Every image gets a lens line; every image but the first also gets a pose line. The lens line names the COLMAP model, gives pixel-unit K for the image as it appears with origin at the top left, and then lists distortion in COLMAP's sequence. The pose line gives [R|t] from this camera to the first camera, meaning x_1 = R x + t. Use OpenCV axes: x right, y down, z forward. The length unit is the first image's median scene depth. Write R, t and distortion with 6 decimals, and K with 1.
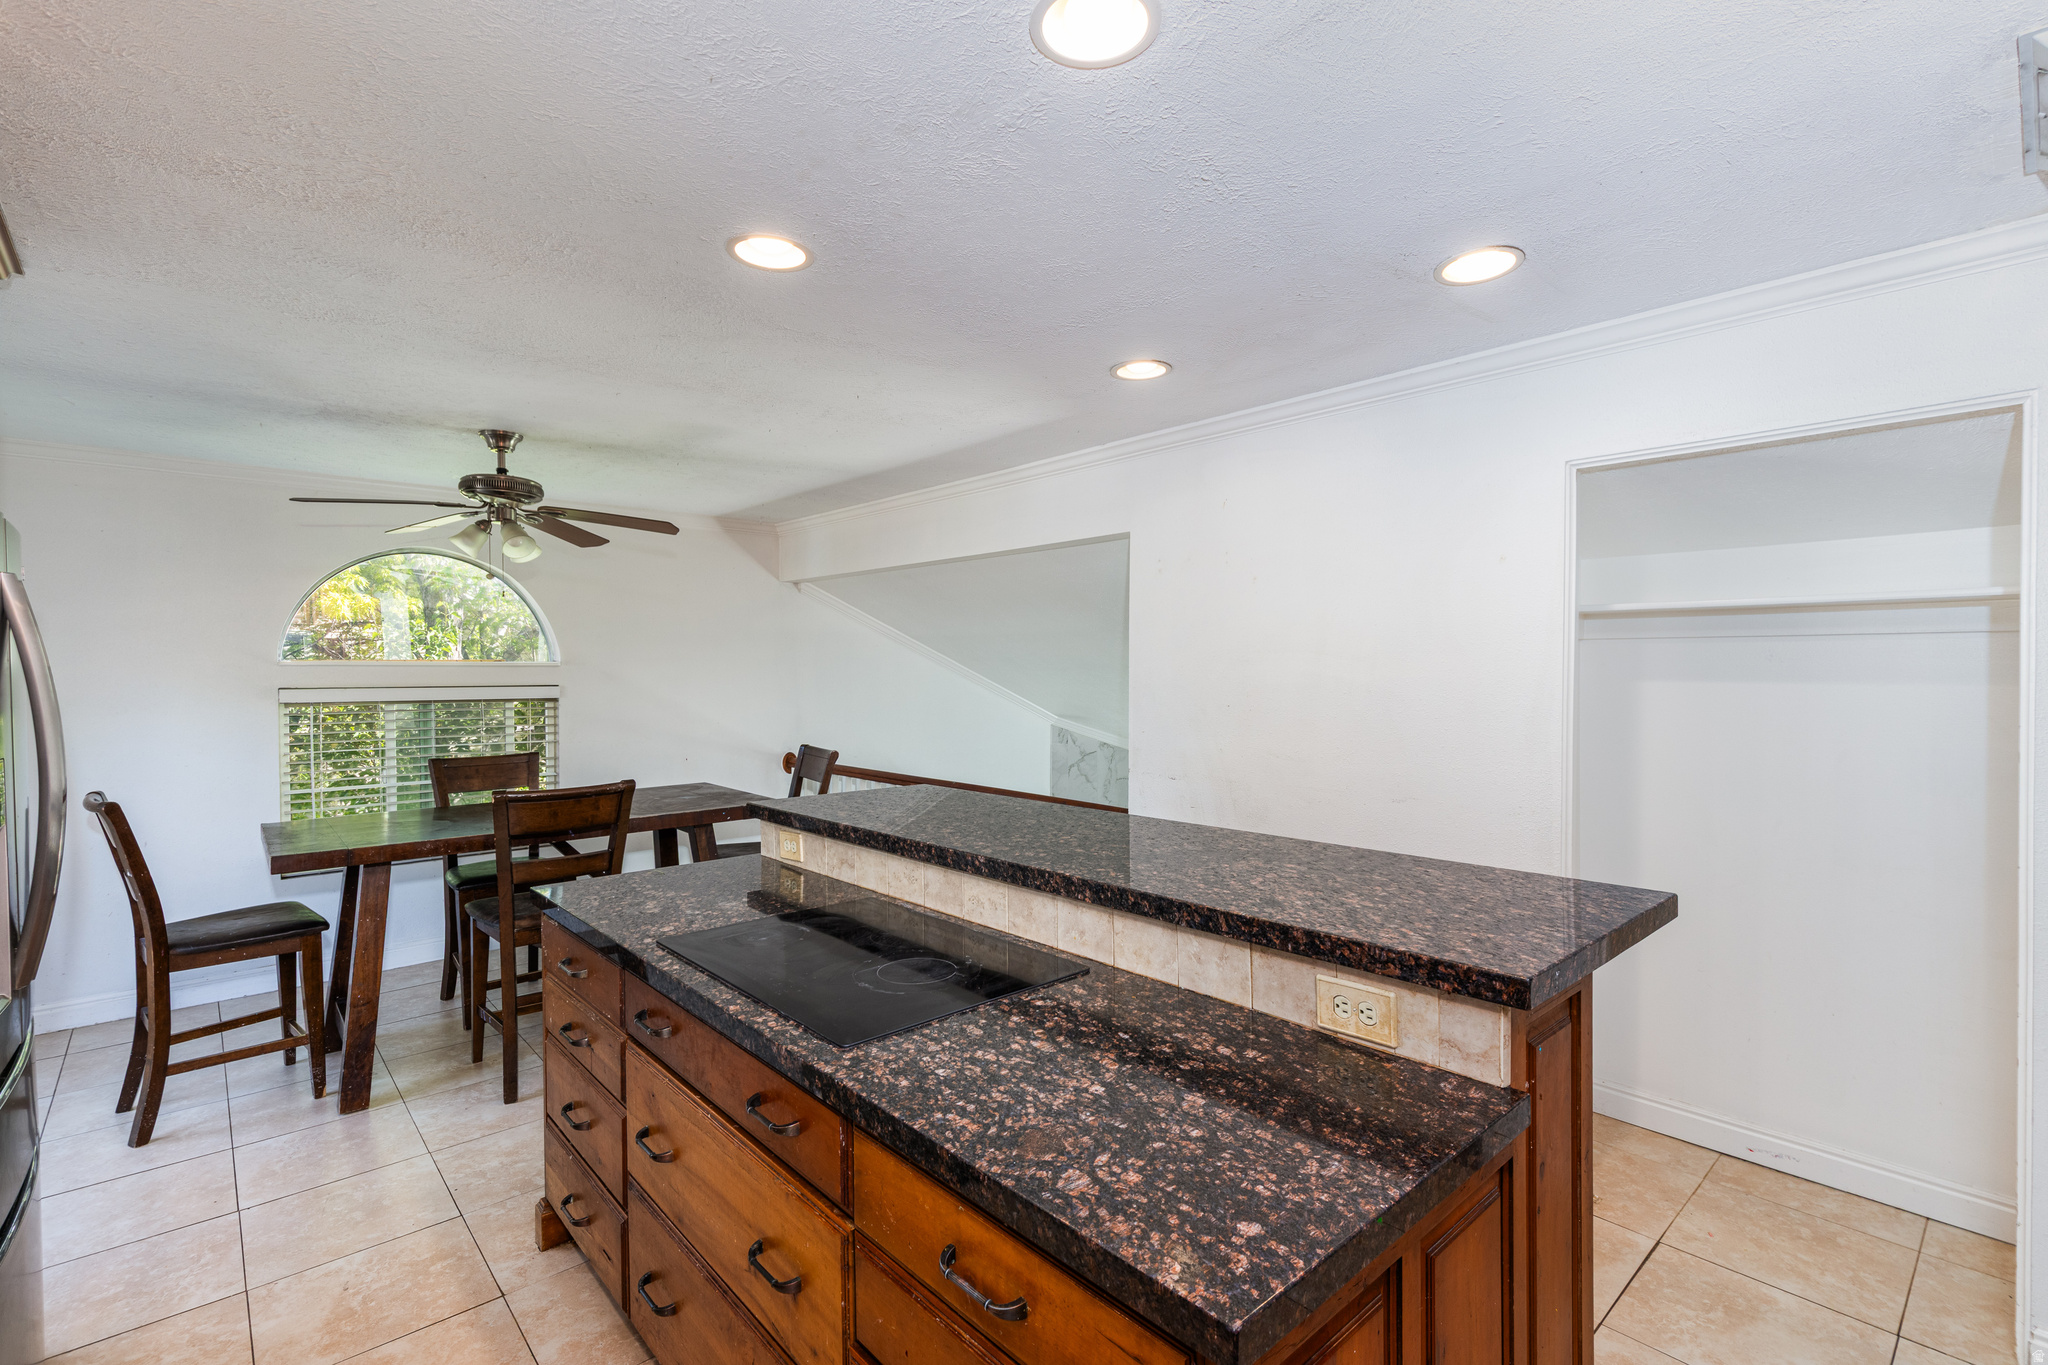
lens RADIAL K [[933.6, 0, 1051.1], [0, 933.6, 680.2], [0, 0, 1]] dist [0.003908, -0.002116]
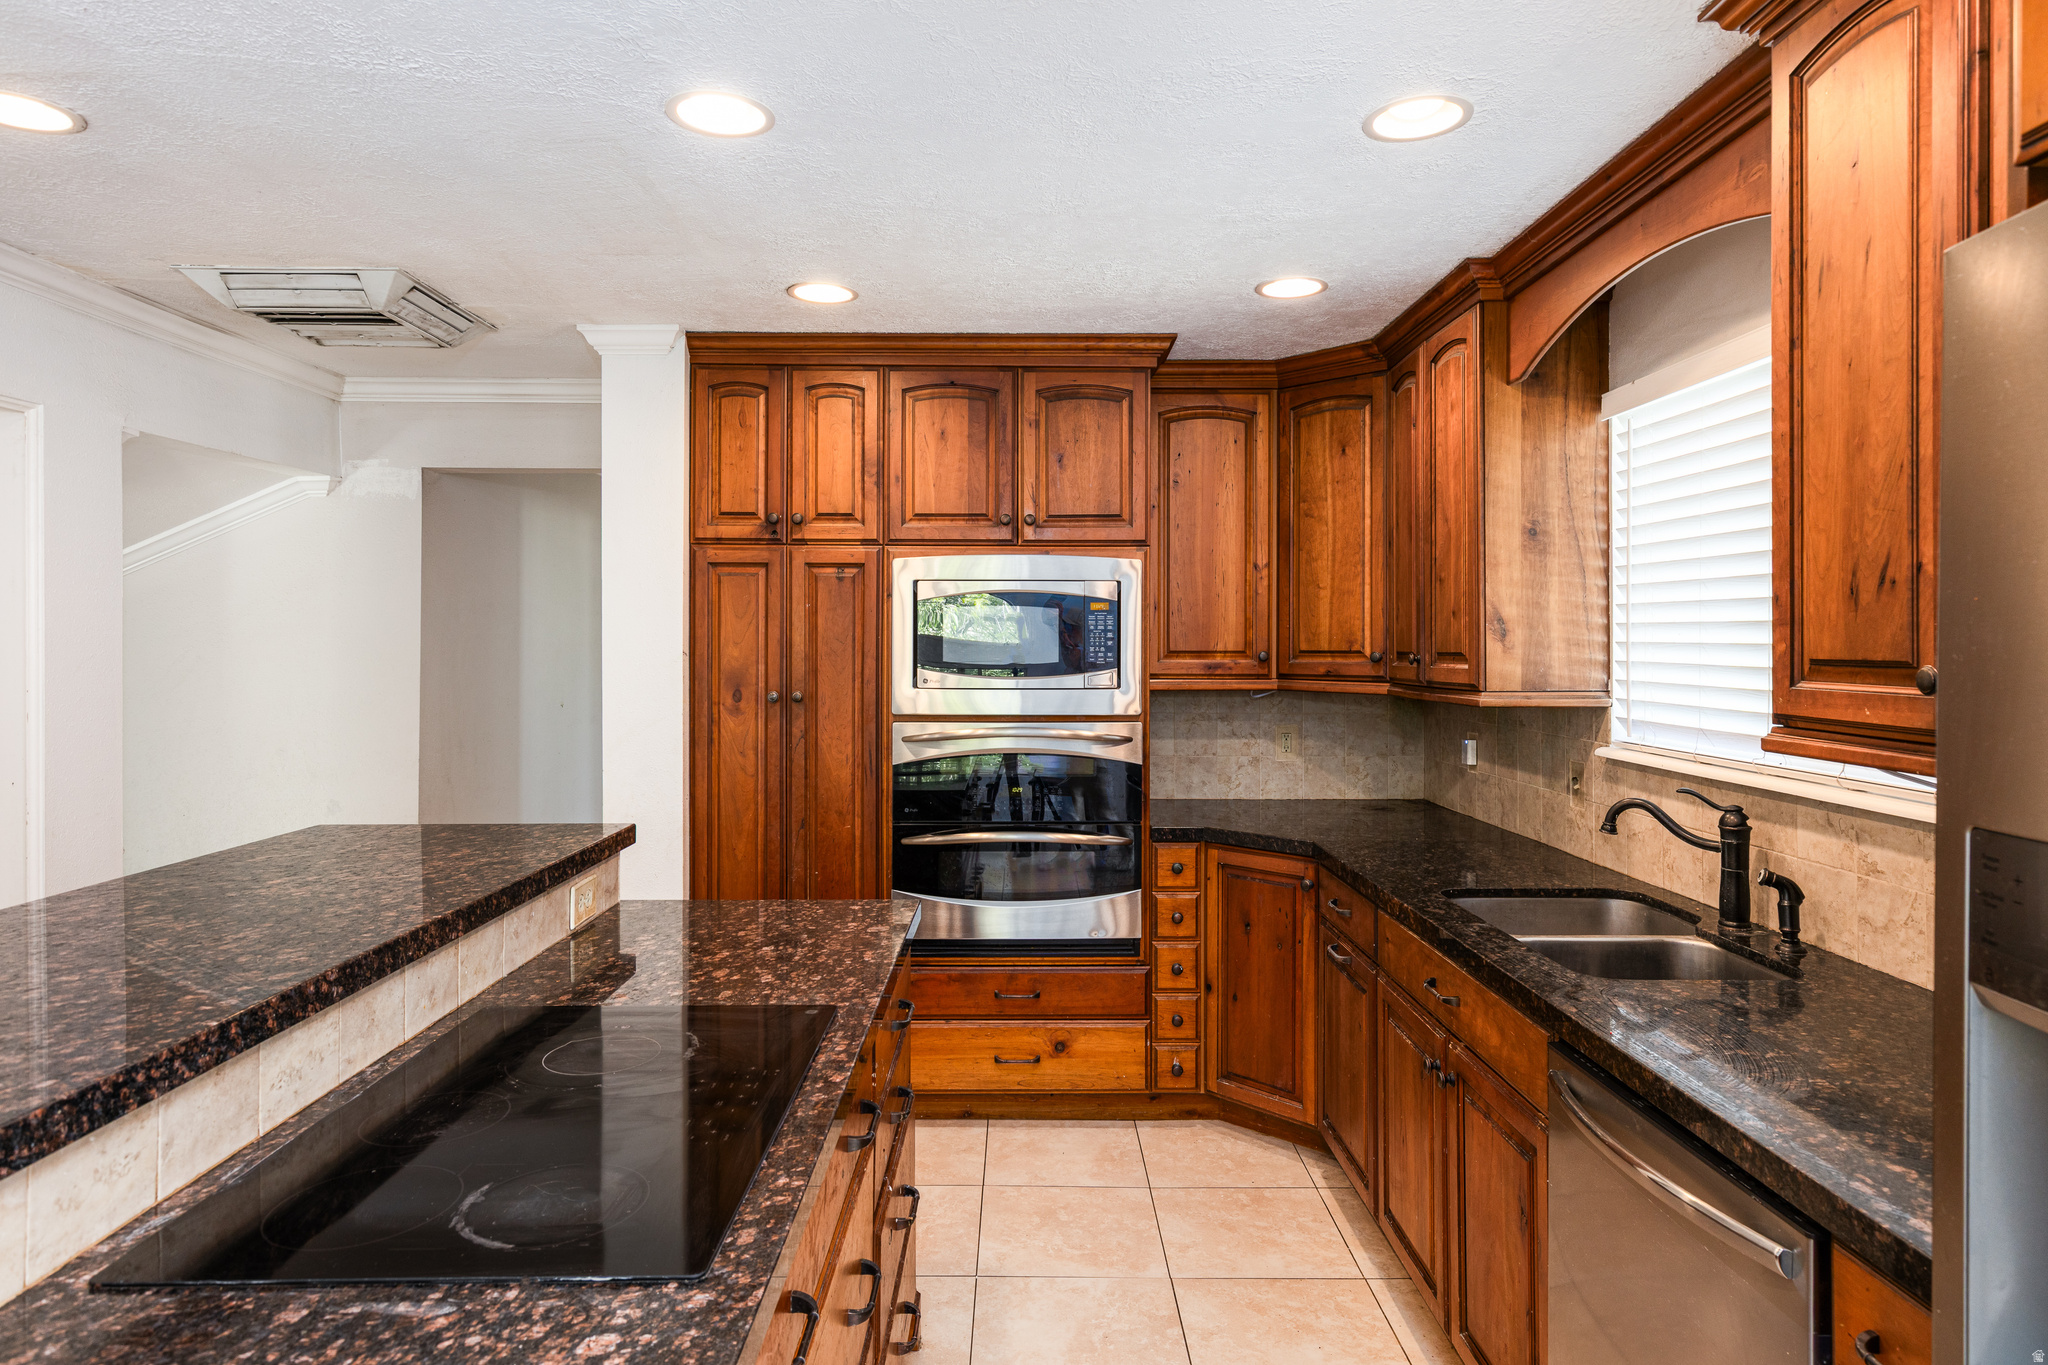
lens RADIAL K [[1178.4, 0, 1030.6], [0, 1178.4, 645.6], [0, 0, 1]] dist [0.012802, -0.002000]
pose [[-0.742398, 0.004081, 0.669947, -0.809295], [0.010449, 0.999930, 0.005488, -0.002385], [-0.669878, 0.011075, -0.742389, 1.181228]]
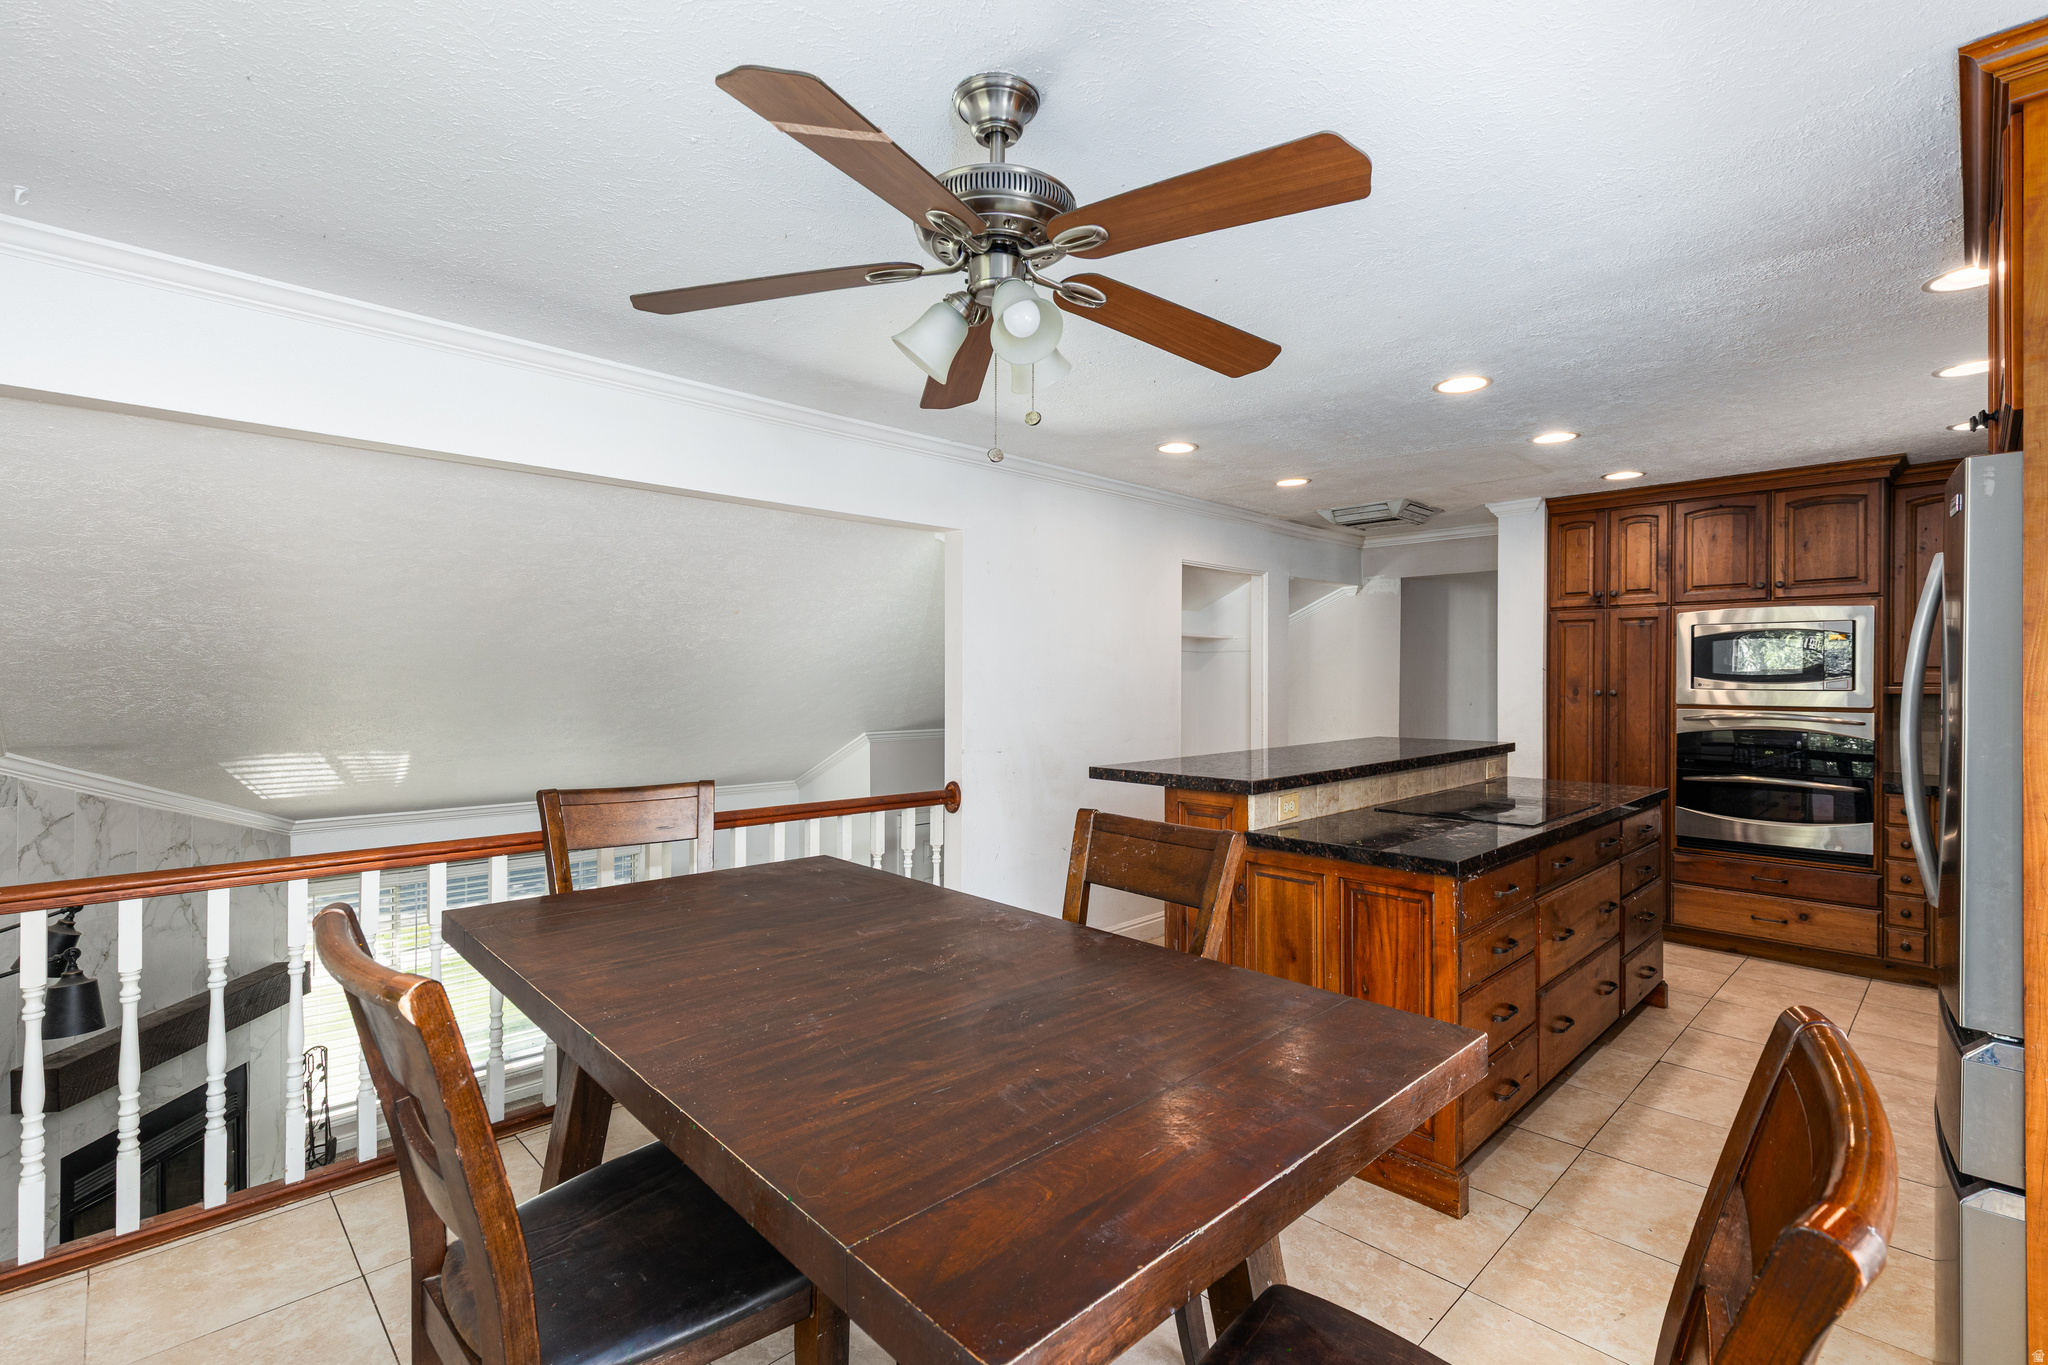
lens RADIAL K [[933.6, 0, 1023.5], [0, 933.6, 681.9], [0, 0, 1]] dist [0.003908, -0.002116]
pose [[-0.025989, 0.001145, 0.999662, -1.766251], [0.010310, 0.999946, -0.000877, 0.033293], [-0.999609, 0.010284, -0.025999, 1.713843]]
